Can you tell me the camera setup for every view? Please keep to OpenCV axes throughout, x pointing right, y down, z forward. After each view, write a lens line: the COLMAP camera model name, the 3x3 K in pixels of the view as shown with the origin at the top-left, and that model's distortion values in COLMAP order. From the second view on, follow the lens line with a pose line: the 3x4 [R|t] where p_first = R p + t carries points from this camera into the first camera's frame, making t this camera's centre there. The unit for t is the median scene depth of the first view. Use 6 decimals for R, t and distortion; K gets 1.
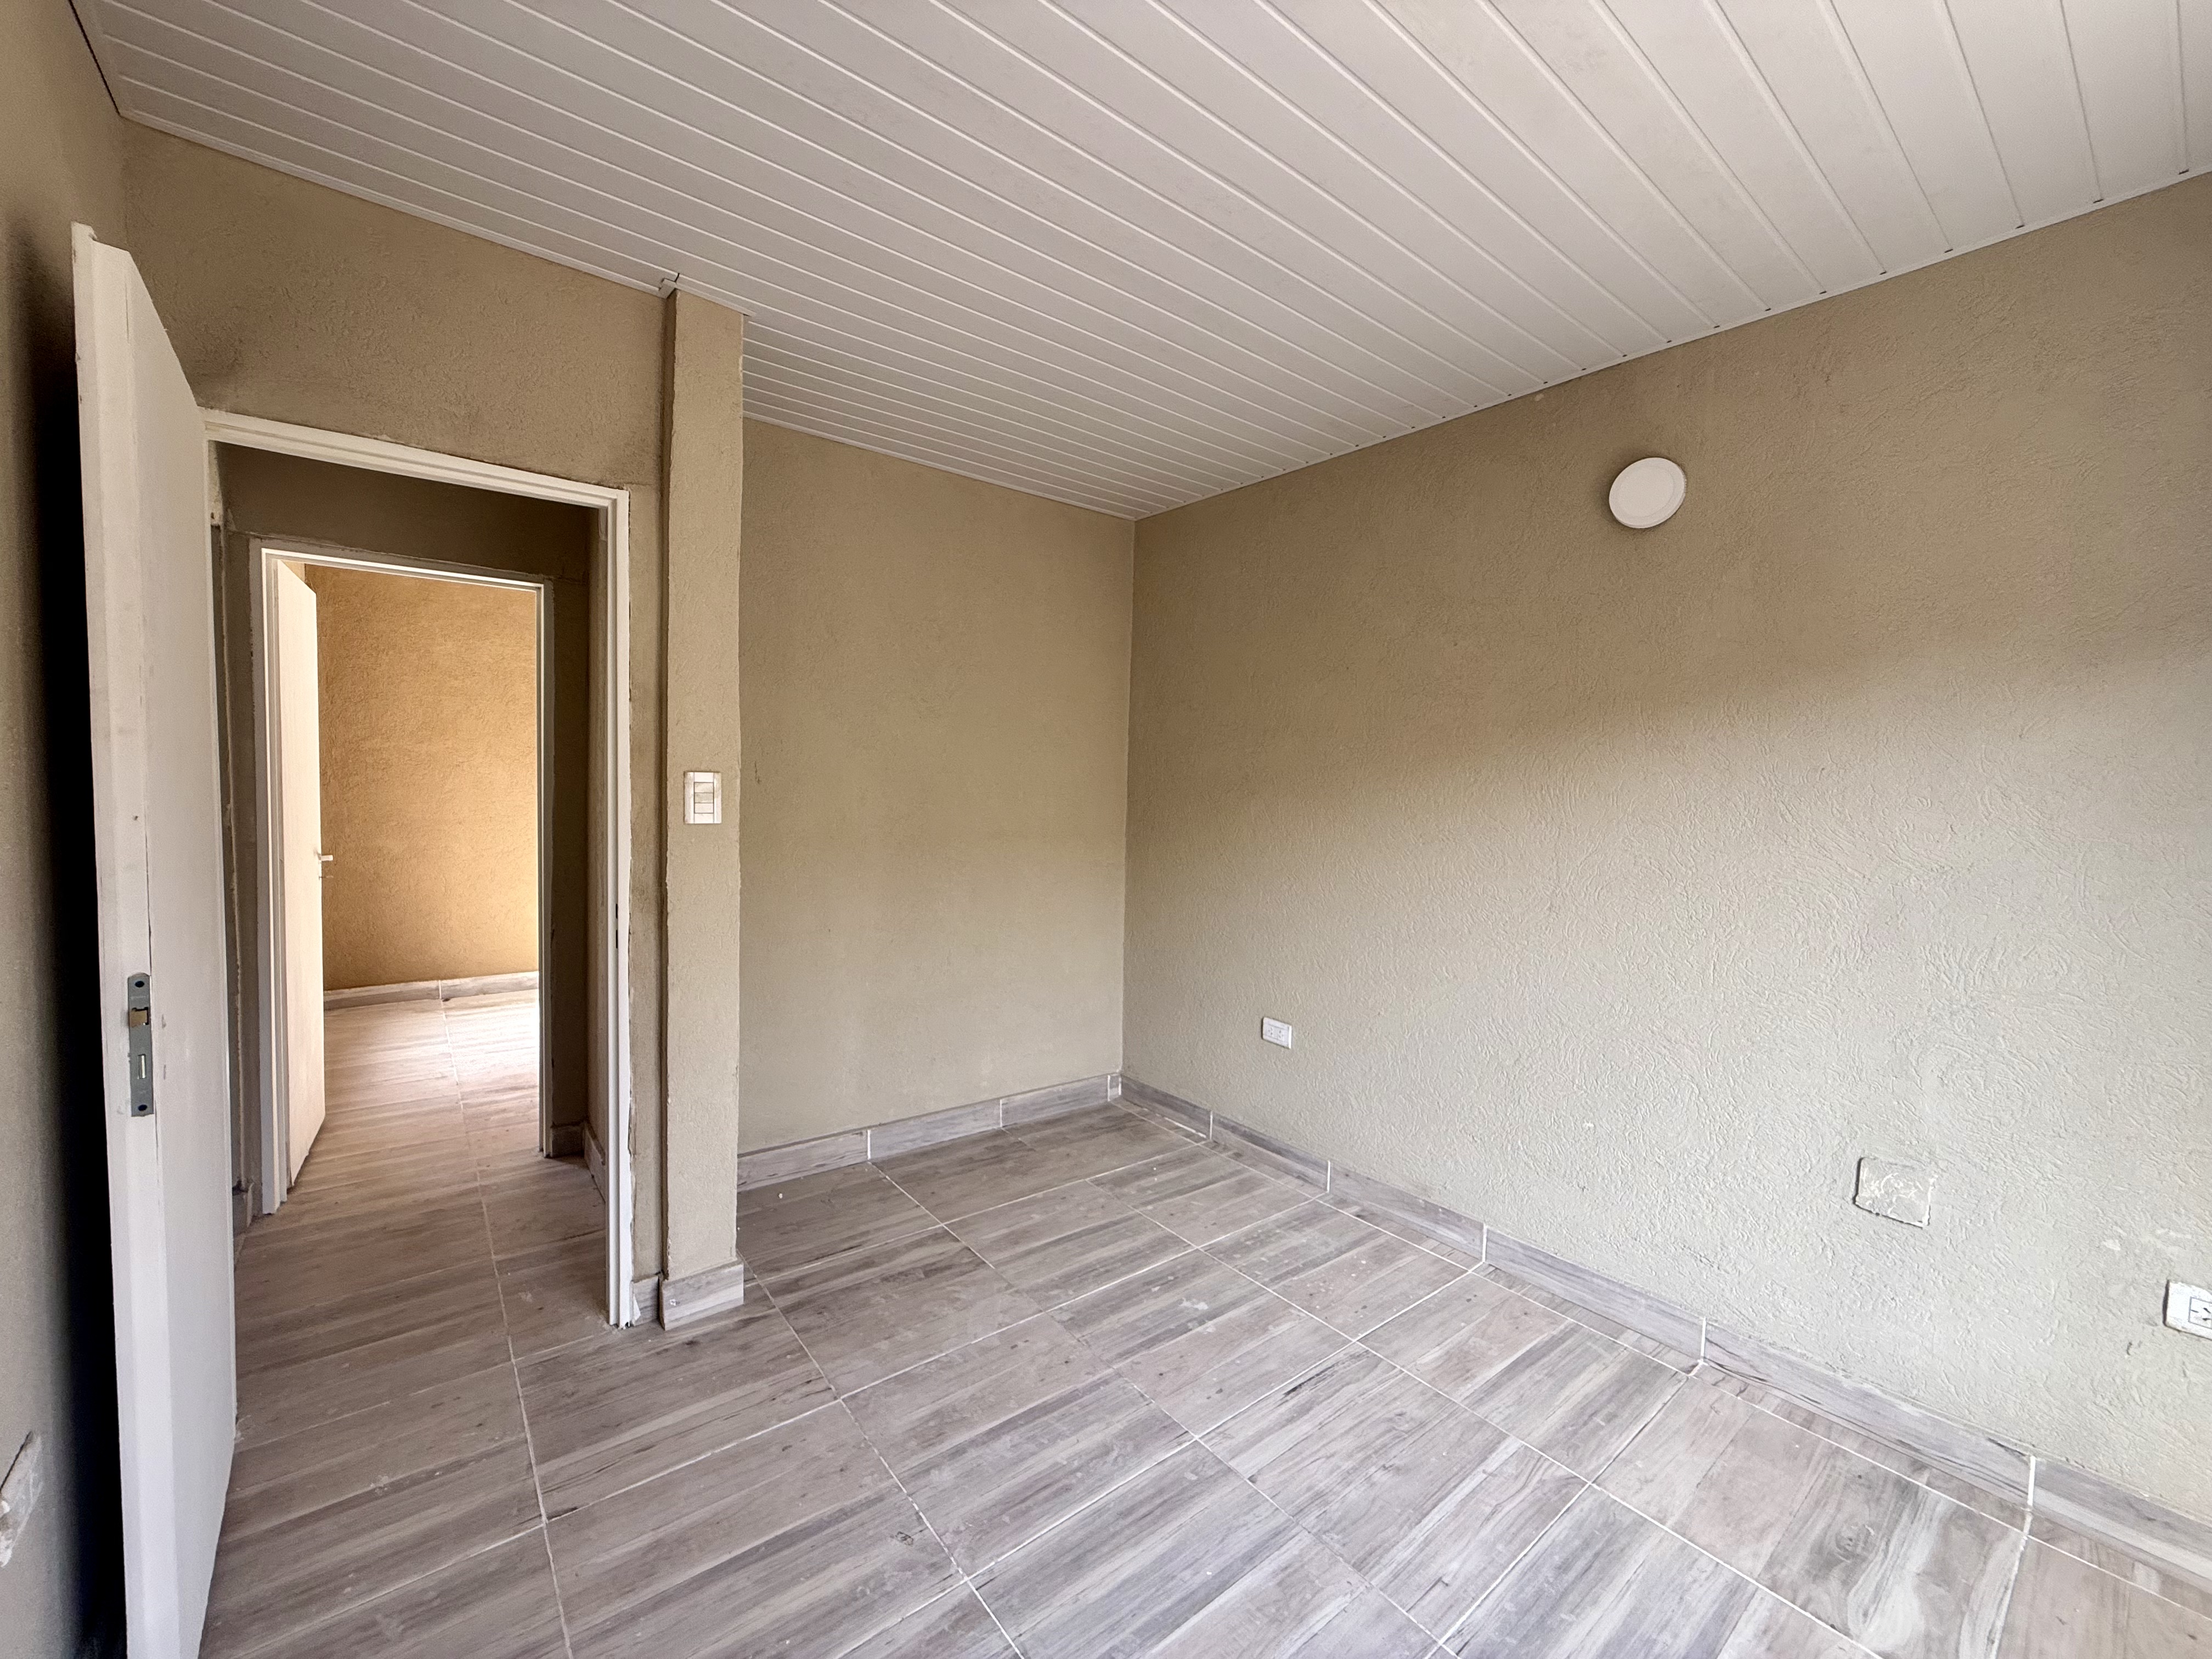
lens RADIAL K [[878.7, 0, 1099.6], [0, 878.7, 830.3], [0, 0, 1]] dist [0.000384, 0.000236]
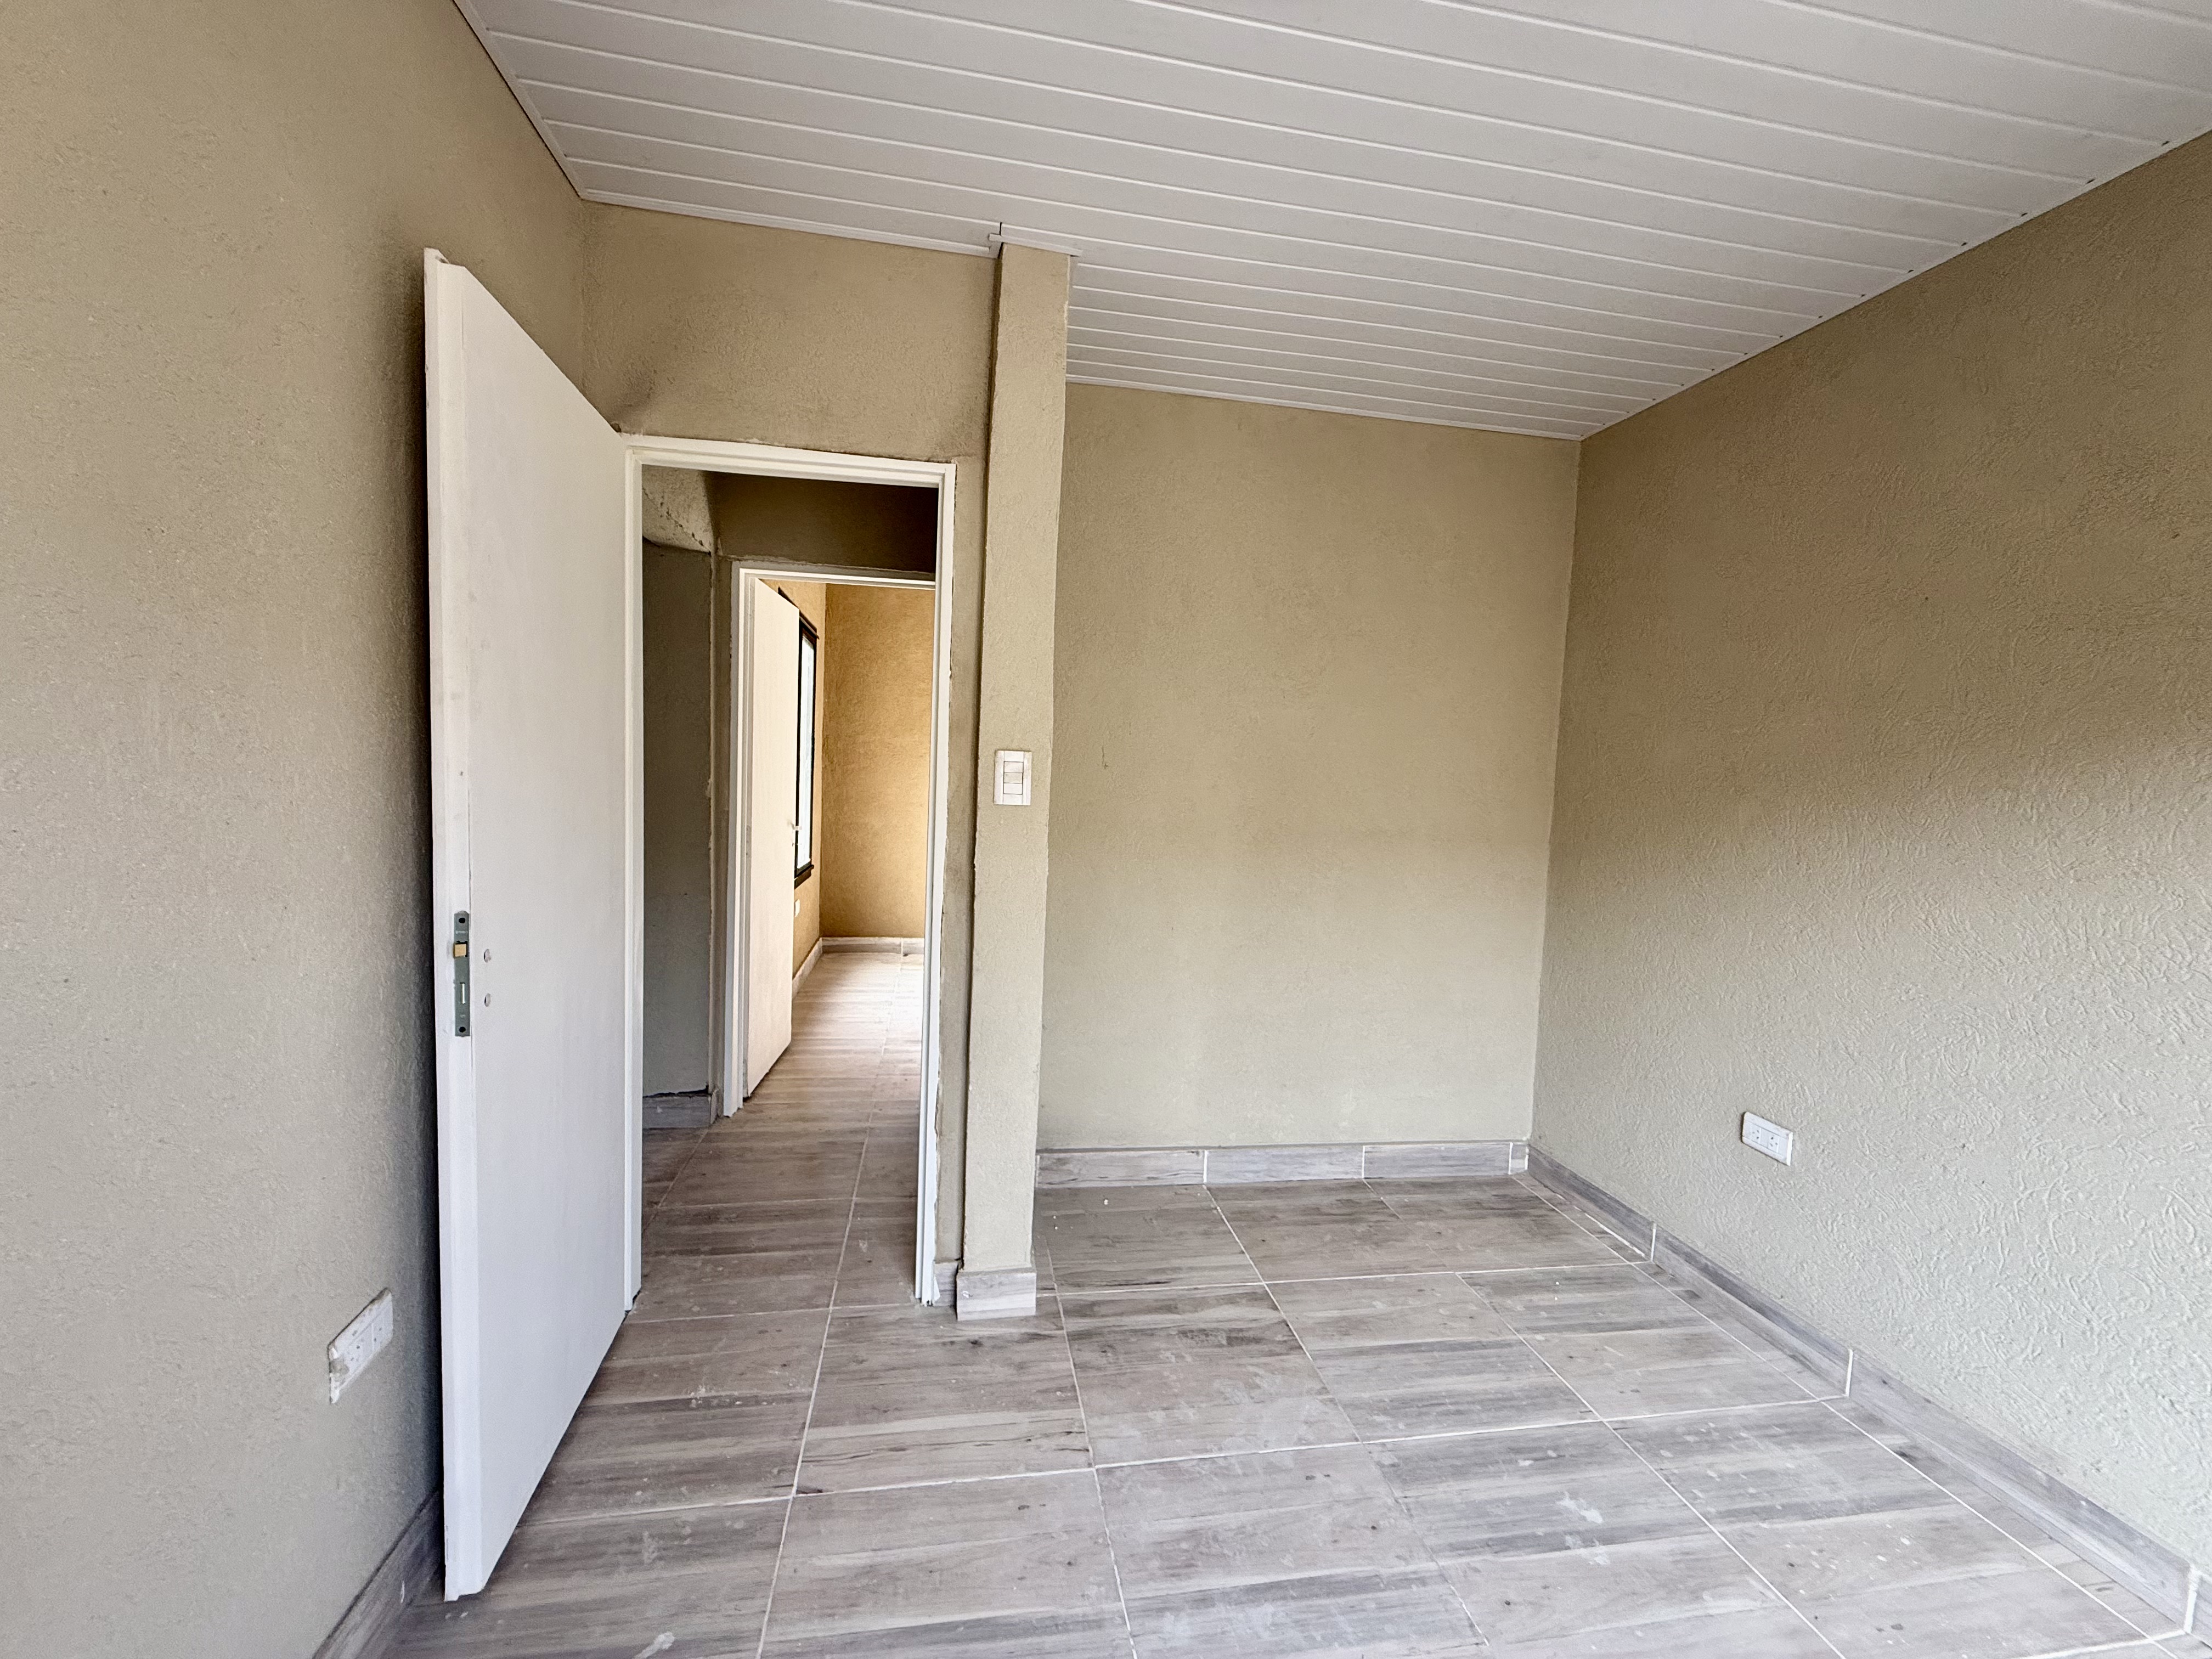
lens RADIAL K [[878.7, 0, 1099.3], [0, 878.7, 829.8], [0, 0, 1]] dist [0.000384, 0.000236]
pose [[0.879561, 0.043287, -0.473812, 0.071718], [-0.043827, 0.998990, 0.009910, 0.004984], [0.473763, 0.012049, 0.880570, 0.173262]]
